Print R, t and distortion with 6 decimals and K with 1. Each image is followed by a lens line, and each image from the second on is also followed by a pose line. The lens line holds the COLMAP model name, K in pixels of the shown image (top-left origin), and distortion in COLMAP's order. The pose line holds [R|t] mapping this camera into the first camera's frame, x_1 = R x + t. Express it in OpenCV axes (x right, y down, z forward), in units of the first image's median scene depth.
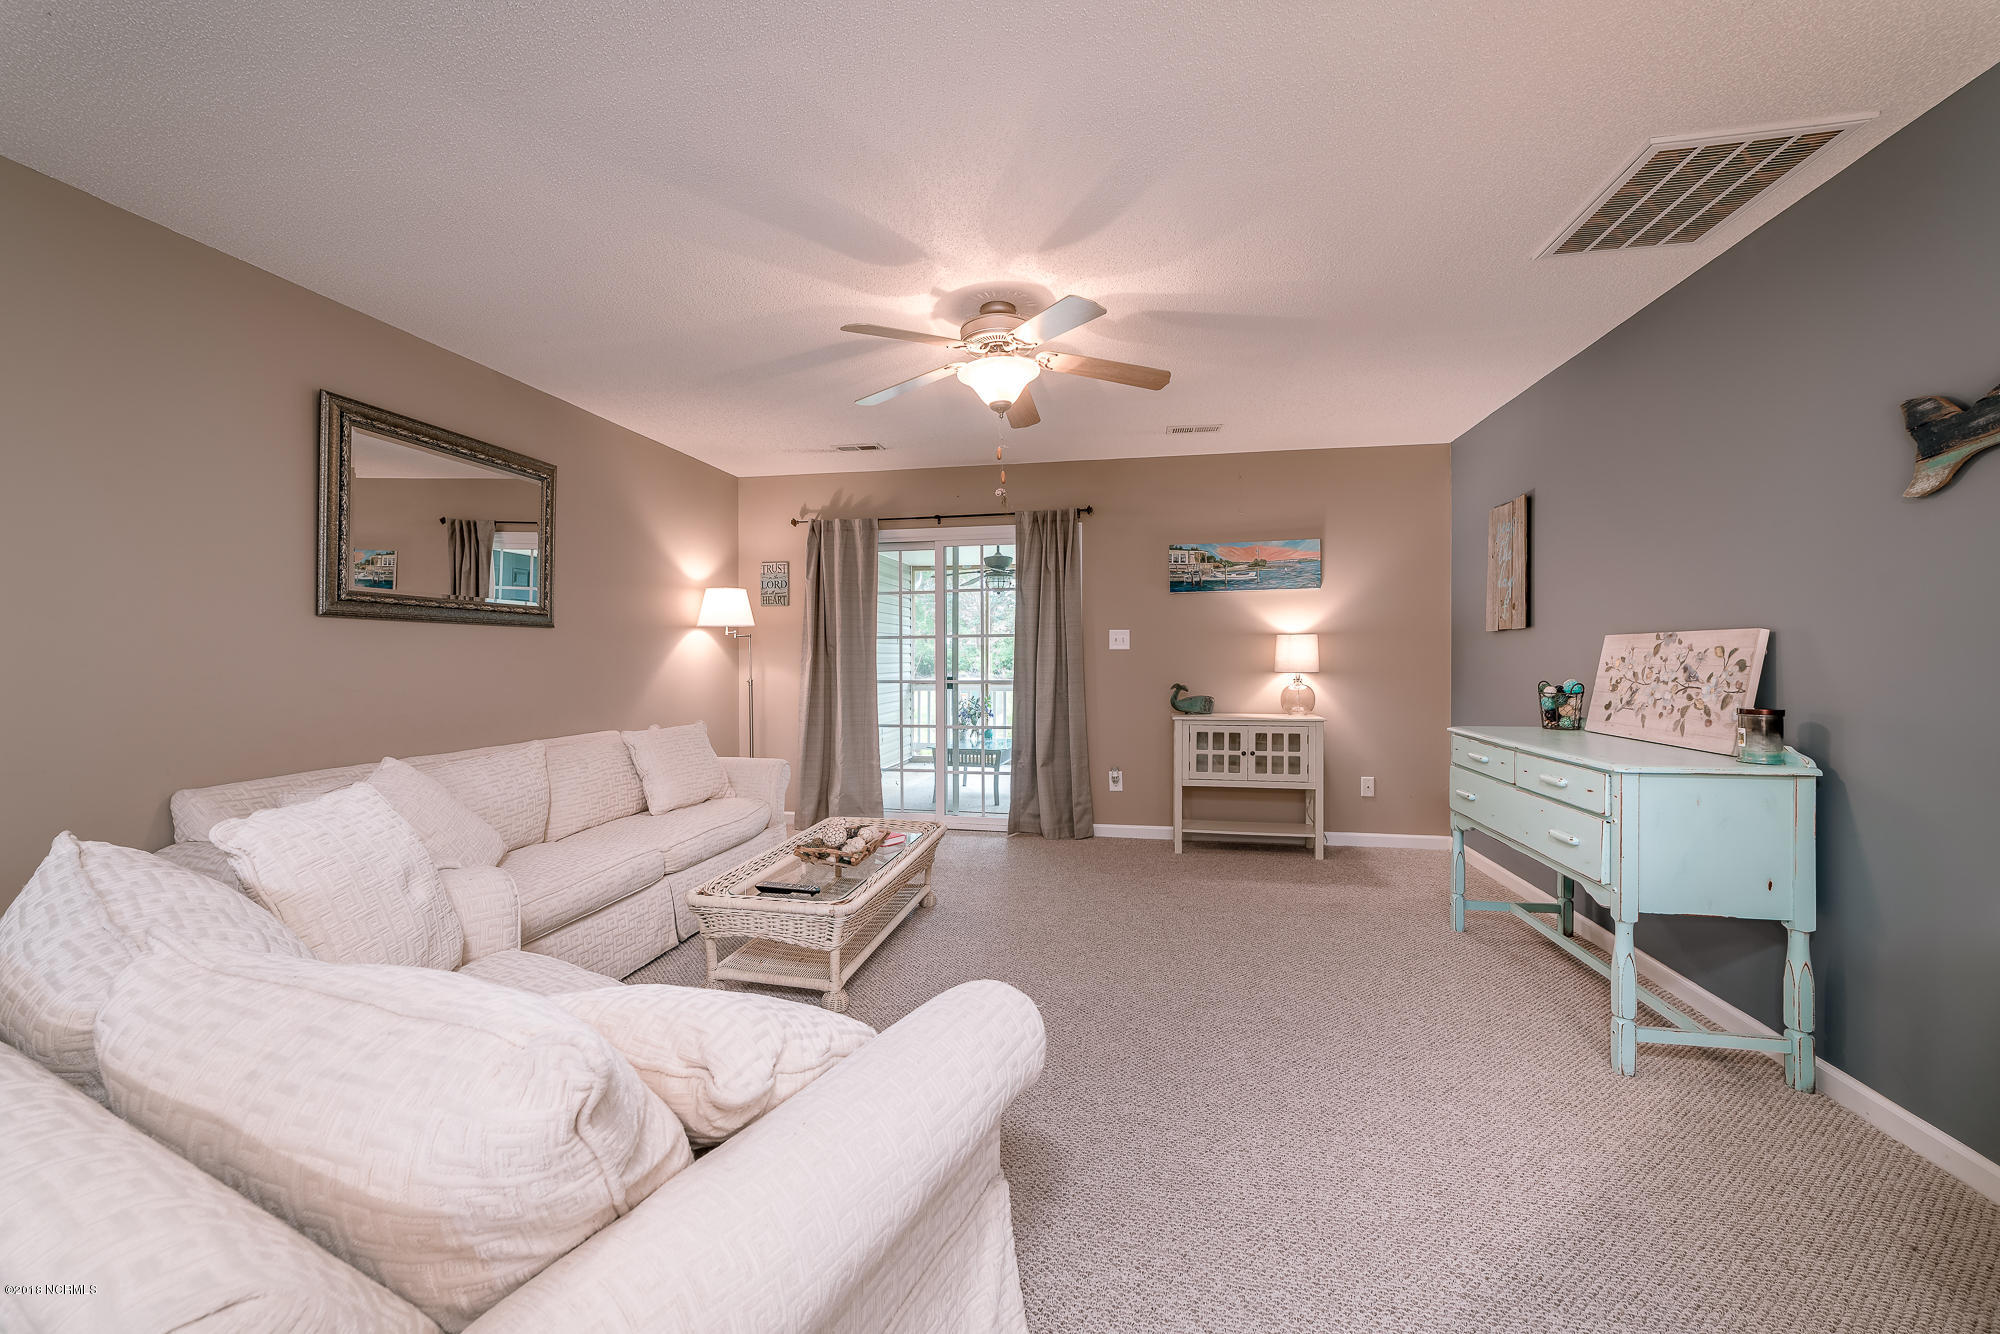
lens RADIAL K [[786.3, 0, 996.3], [0, 786.3, 662.6], [0, 0, 1]] dist [0.010437, 0.001302]
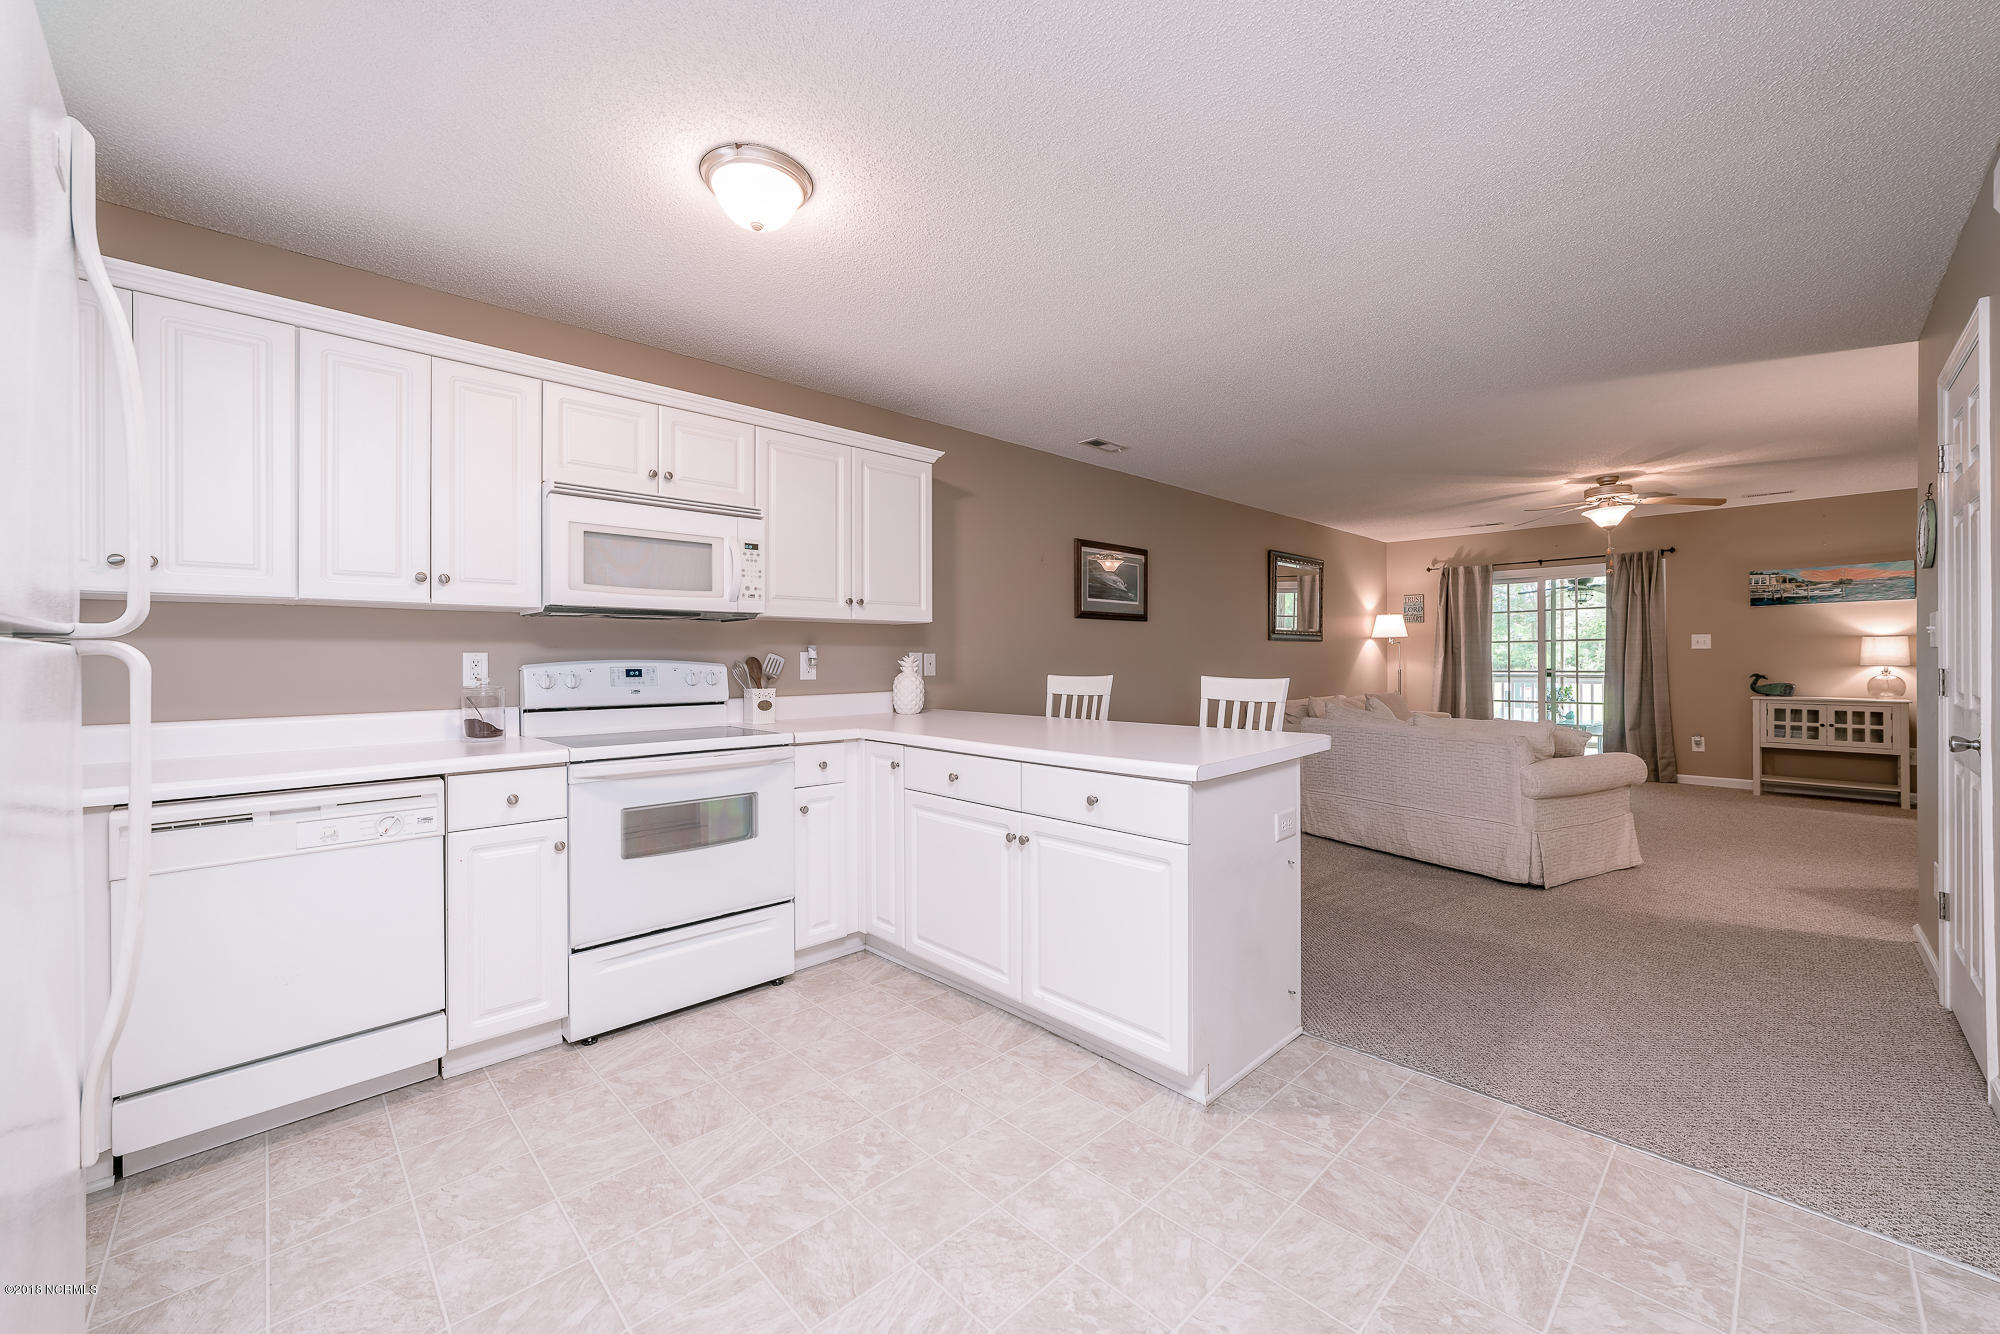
lens RADIAL K [[786.3, 0, 1016.2], [0, 786.3, 658.9], [0, 0, 1]] dist [0.010437, 0.001302]
pose [[0.834647, -0.001151, -0.550784, -0.082919], [0.001609, 0.999999, 0.000349, -0.001356], [0.550783, -0.001177, 0.834648, -0.847988]]
